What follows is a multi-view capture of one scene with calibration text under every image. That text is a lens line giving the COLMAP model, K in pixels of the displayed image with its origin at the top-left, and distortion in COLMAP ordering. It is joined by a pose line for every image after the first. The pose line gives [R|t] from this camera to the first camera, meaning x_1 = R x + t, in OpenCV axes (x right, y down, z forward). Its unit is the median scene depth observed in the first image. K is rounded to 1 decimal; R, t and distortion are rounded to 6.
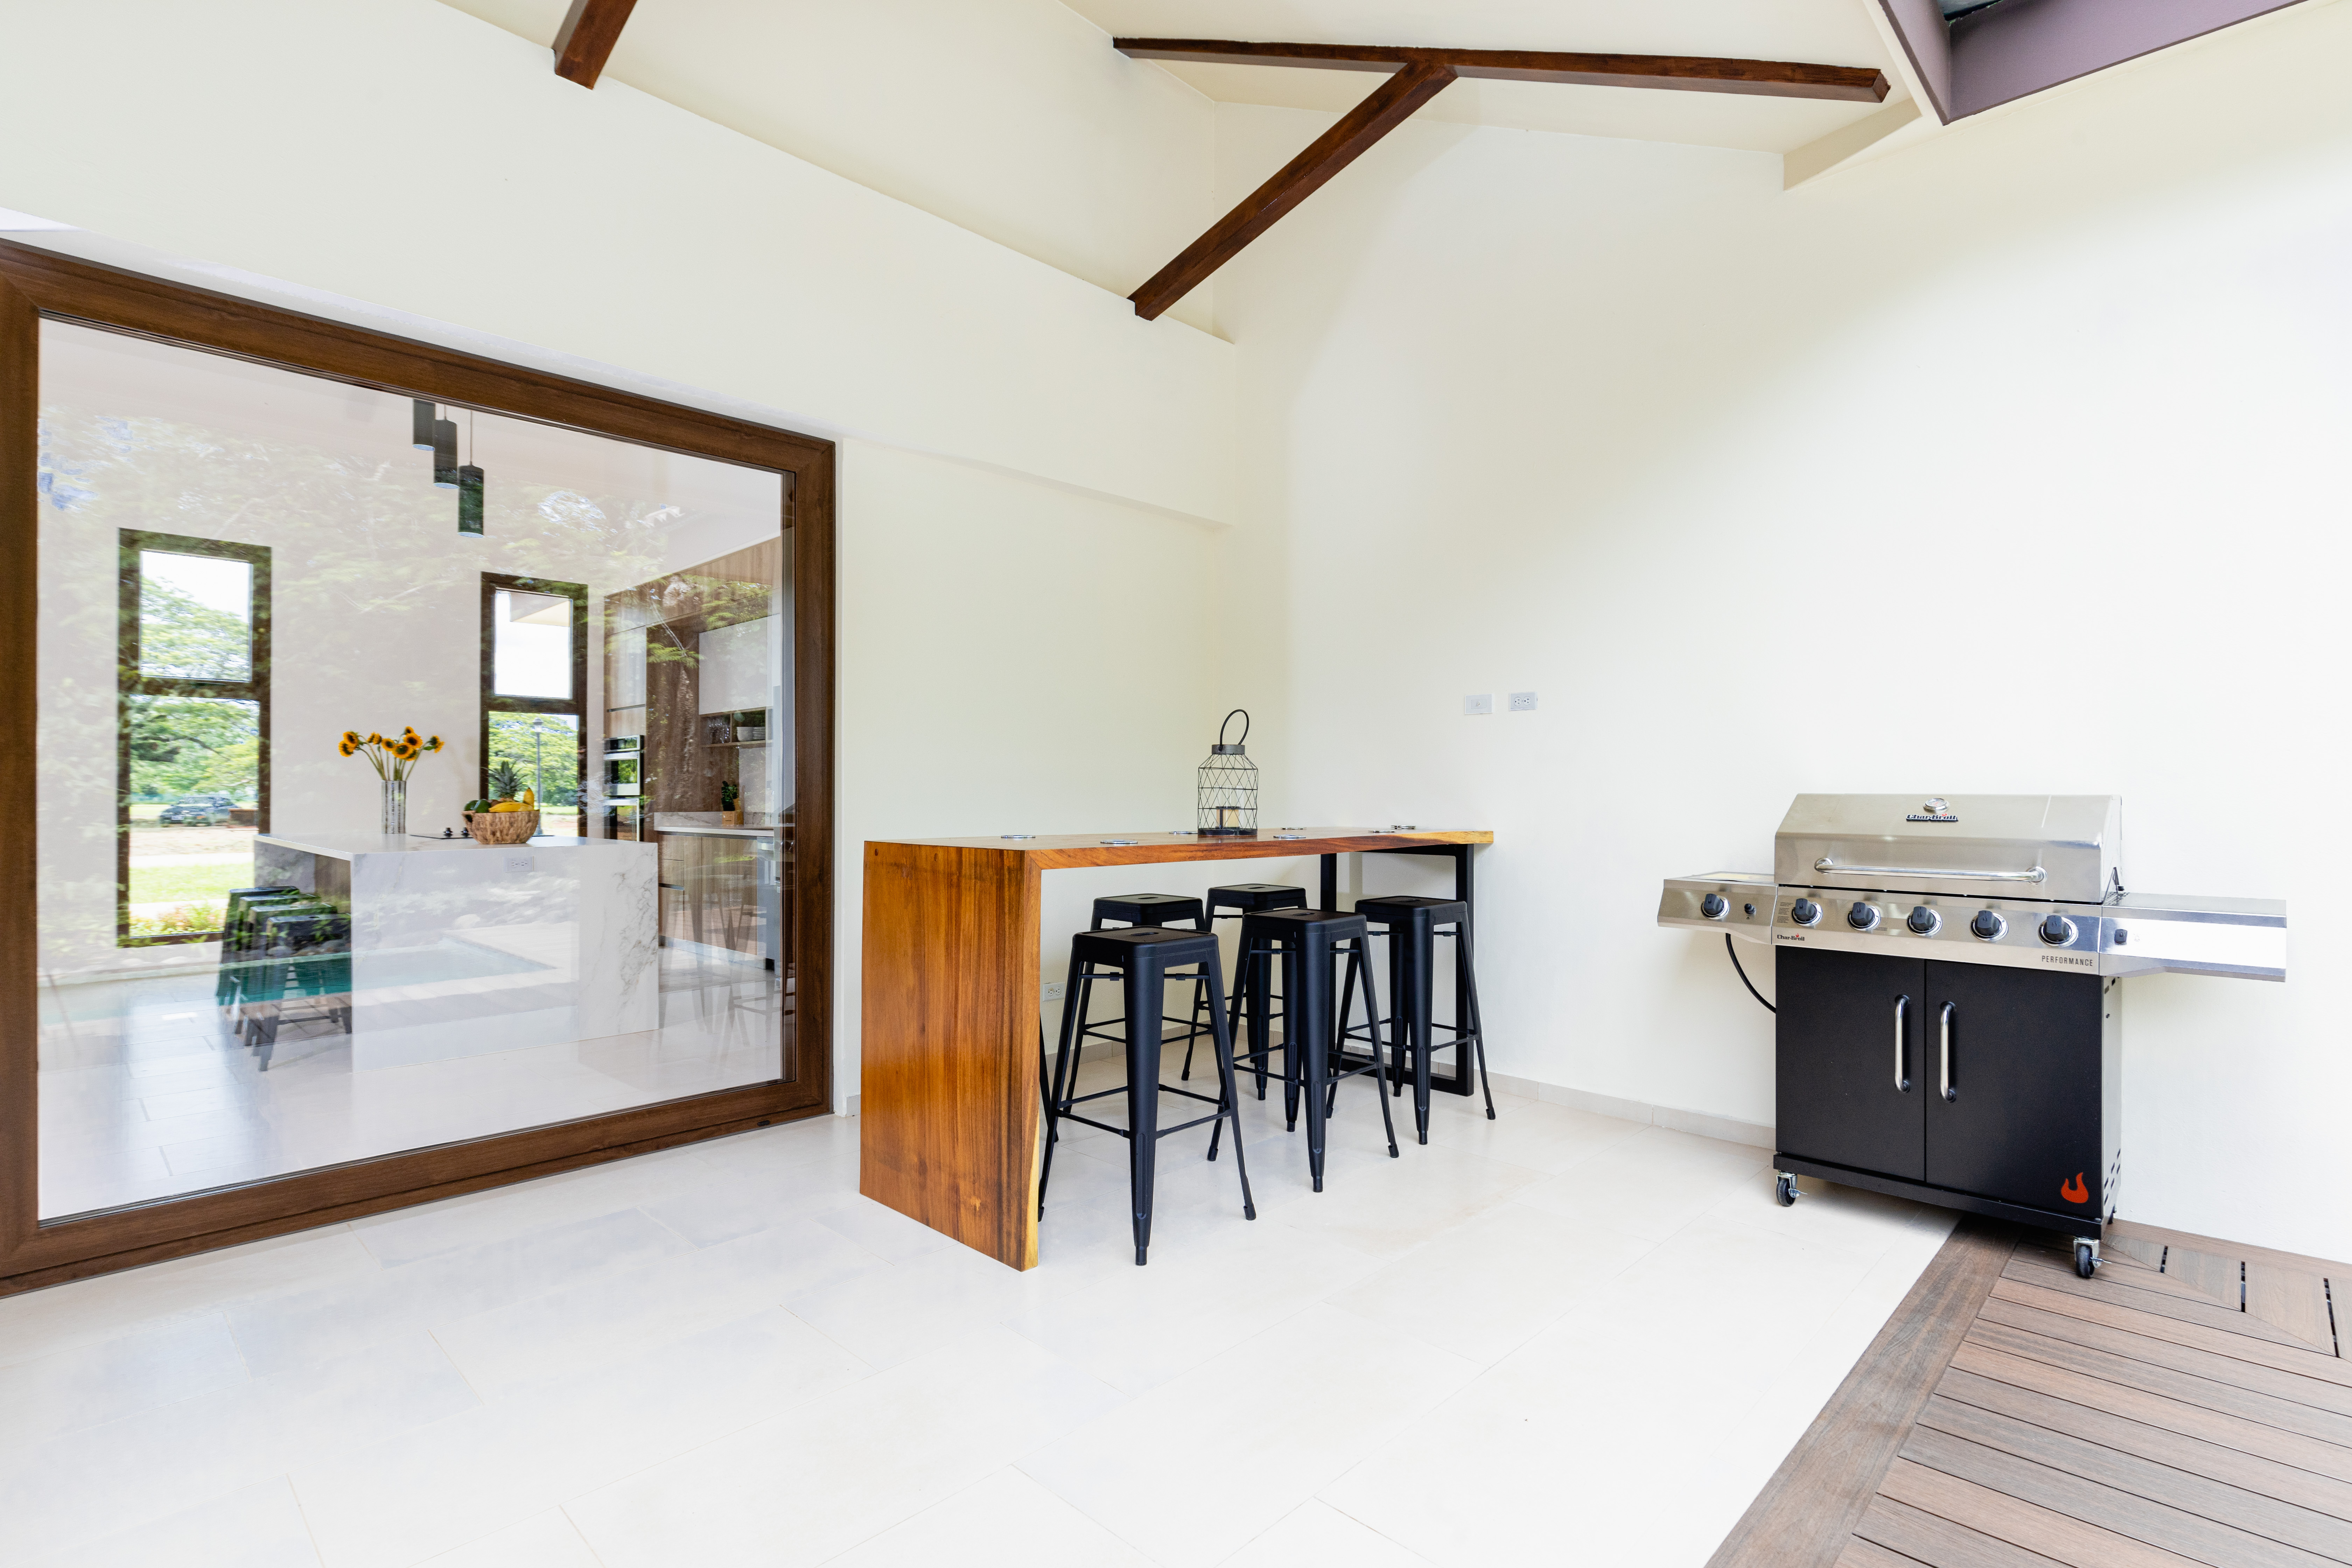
lens RADIAL K [[1162.3, 0, 1176.0], [0, 1162.3, 784.0], [0, 0, 1]] dist [-0.000448, -0.000061]
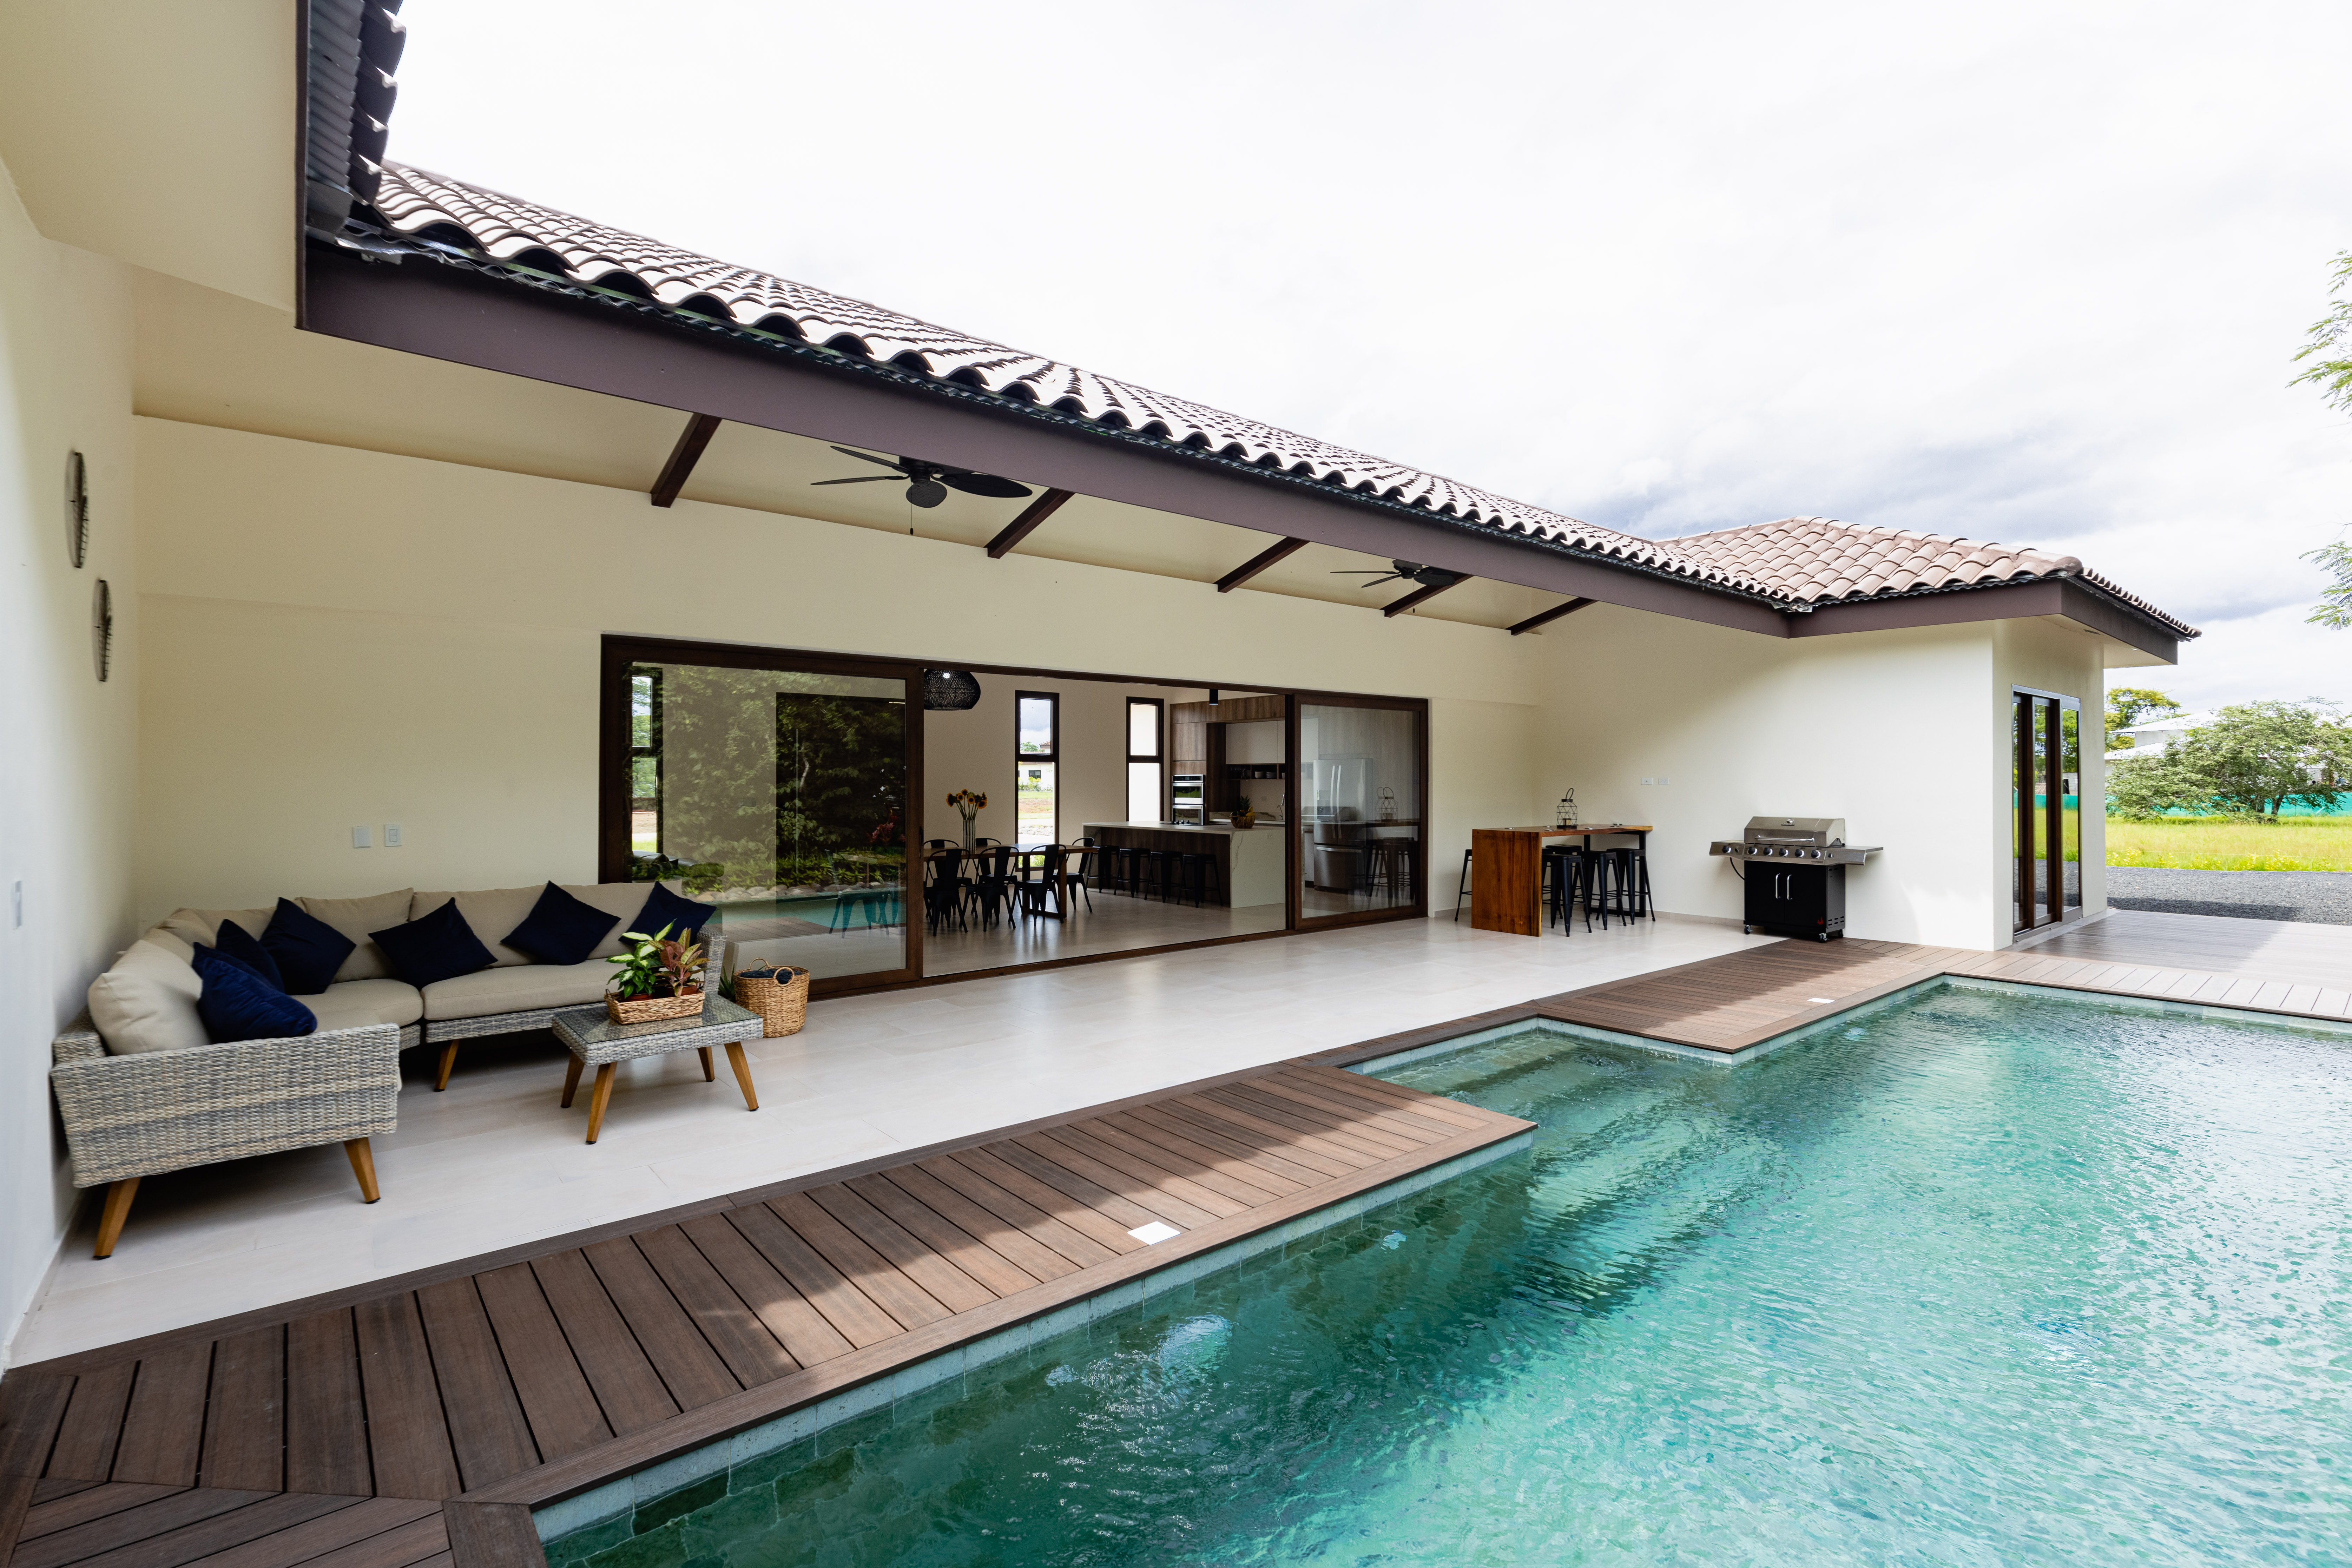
lens RADIAL K [[1076.8, 0, 1176.0], [0, 1076.8, 784.0], [0, 0, 1]] dist [-0.000883, -0.000038]
pose [[0.992715, -0.002919, -0.120450, -0.704068], [0.004473, 0.999910, 0.012634, -0.124655], [0.120402, -0.013080, 0.992639, -2.176297]]
